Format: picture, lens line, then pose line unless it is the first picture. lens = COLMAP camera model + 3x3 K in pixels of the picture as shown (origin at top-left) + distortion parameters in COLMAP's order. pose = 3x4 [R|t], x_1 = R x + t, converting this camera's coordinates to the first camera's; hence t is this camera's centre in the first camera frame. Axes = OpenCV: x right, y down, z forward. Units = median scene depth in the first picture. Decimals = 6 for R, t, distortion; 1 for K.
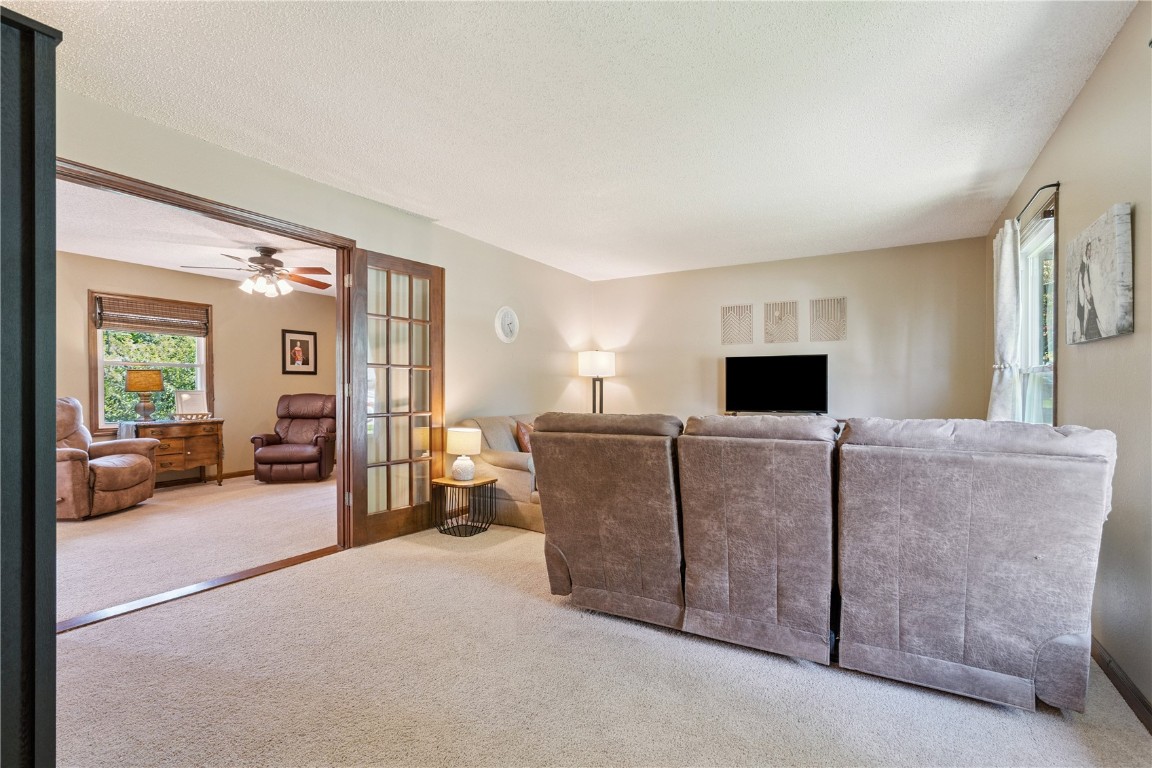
lens RADIAL K [[534.4, 0, 577.2], [0, 534.4, 390.0], [0, 0, 1]] dist [-0.000049, 0.000044]
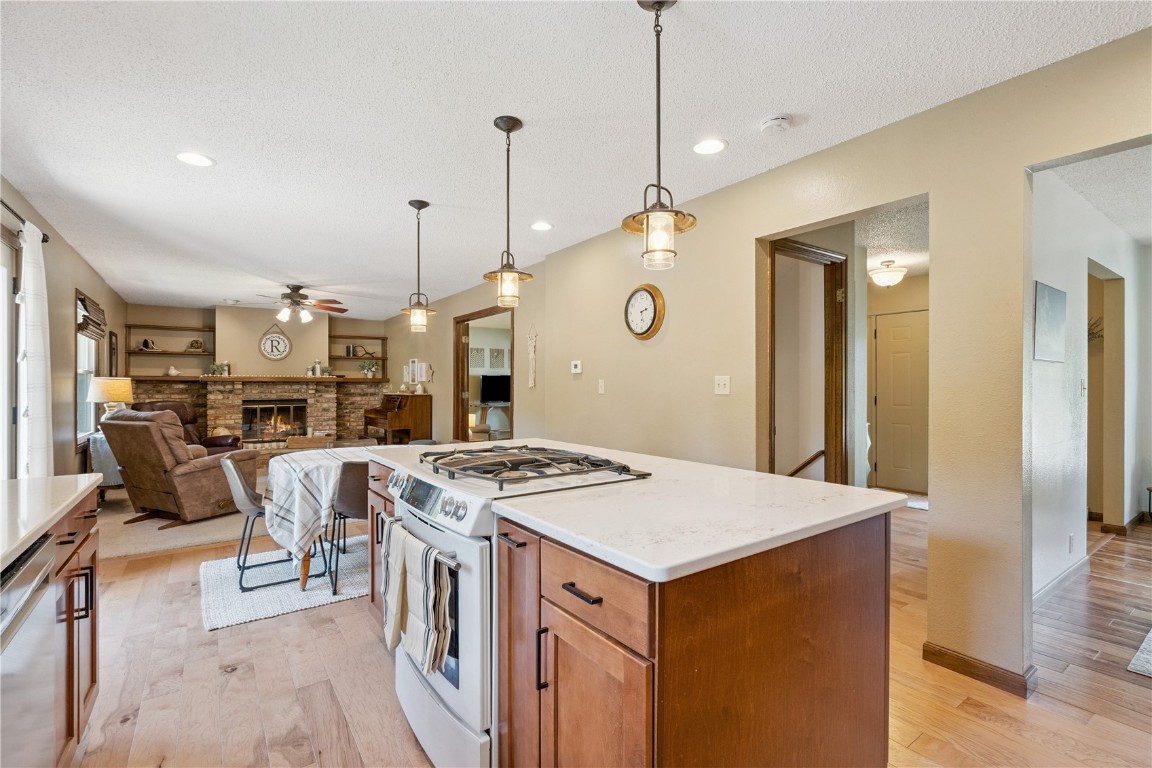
lens RADIAL K [[517.9, 0, 576.0], [0, 517.9, 384.0], [0, 0, 1]] dist [-0.000897, -0.000176]
pose [[0.411340, 0.000126, 0.911482, -1.333232], [0.004931, 0.999985, -0.002364, -0.022935], [-0.911468, 0.005467, 0.411334, -0.125719]]
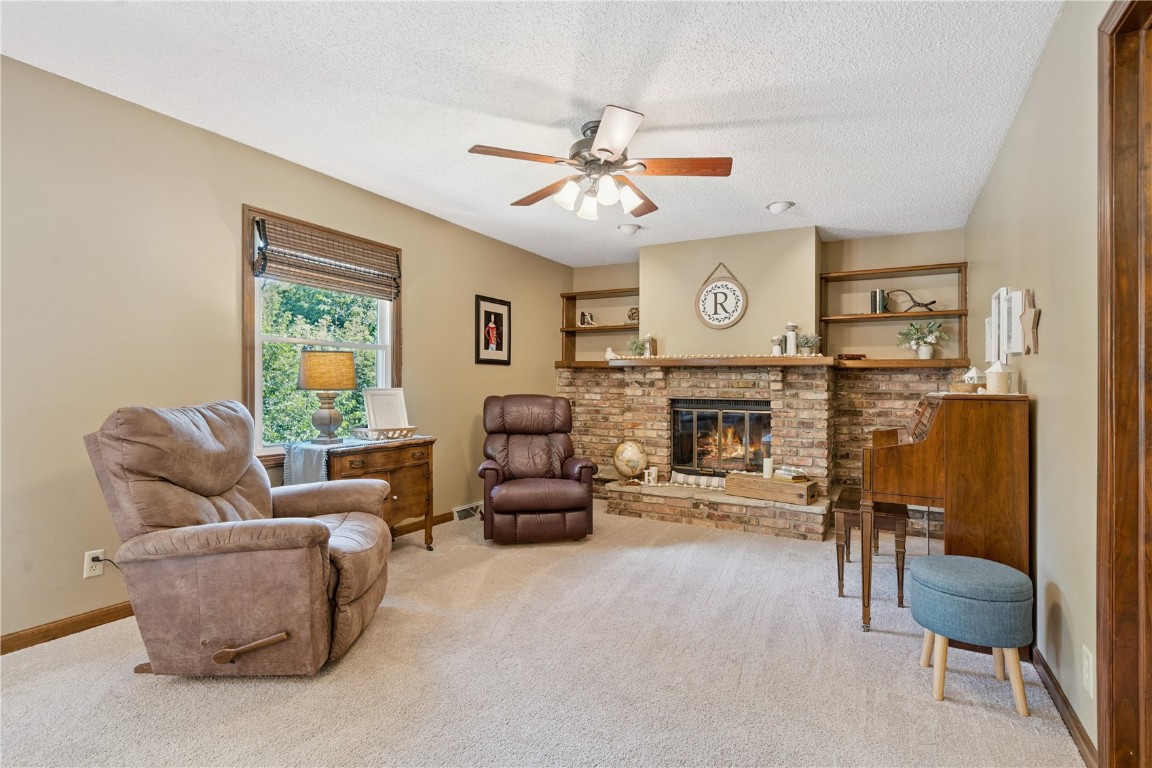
lens RADIAL K [[560.7, 0, 578.5], [0, 560.7, 379.5], [0, 0, 1]] dist [-0.002388, -0.000032]
pose [[0.999641, 0.010522, 0.024657, -0.560884], [-0.010181, 0.999852, -0.013895, -0.002692], [-0.024799, 0.013639, 0.999599, 0.400643]]
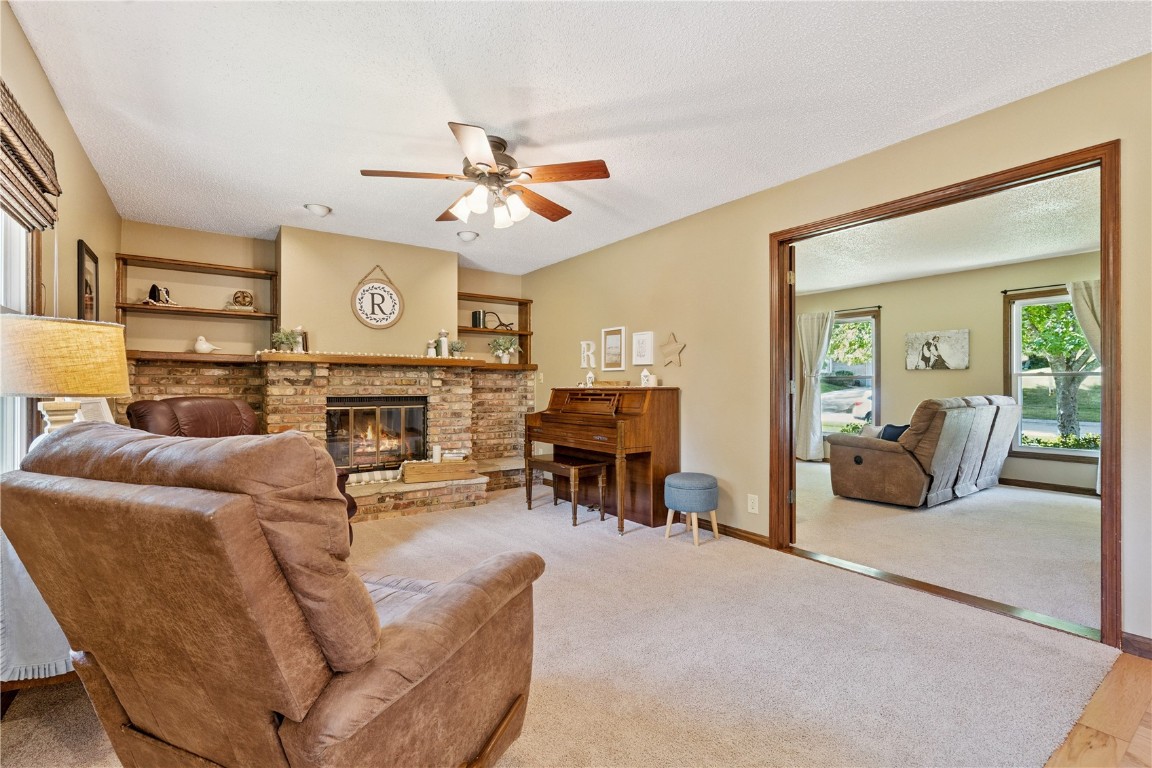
lens RADIAL K [[522.0, 0, 580.2], [0, 522.0, 383.4], [0, 0, 1]] dist [-0.002145, -0.000504]
pose [[0.408435, 0.003493, 0.912781, -0.976678], [0.002701, 0.999984, -0.005036, -0.002039], [-0.912784, 0.004522, 0.408419, 0.632855]]
